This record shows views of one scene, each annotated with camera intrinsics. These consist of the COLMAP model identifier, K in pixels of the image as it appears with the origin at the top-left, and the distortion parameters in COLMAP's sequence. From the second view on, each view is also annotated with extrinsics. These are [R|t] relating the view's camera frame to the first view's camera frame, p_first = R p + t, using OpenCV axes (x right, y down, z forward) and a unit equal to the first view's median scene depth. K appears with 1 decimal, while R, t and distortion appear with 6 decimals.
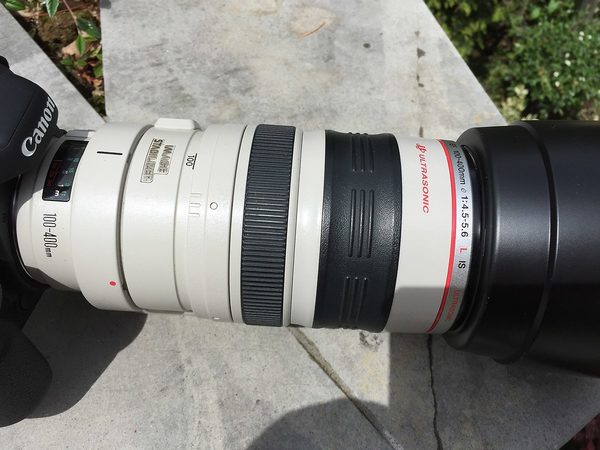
lens RADIAL K [[533.8, 0, 303.1], [0, 533.8, 222.5], [0, 0, 1]] dist [0.034702, -0.116969]
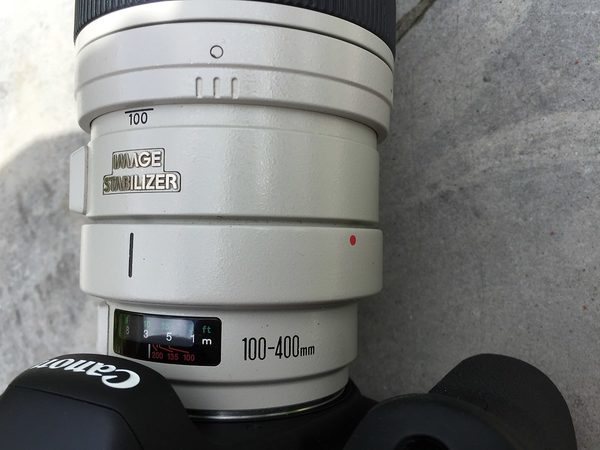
lens RADIAL K [[533.8, 0, 303.1], [0, 533.8, 222.5], [0, 0, 1]] dist [0.034702, -0.116969]
pose [[-0.050120, -0.998596, 0.017166, -0.262474], [0.985913, -0.046723, 0.160602, -0.031084], [-0.159574, 0.024973, 0.986870, 0.316327]]
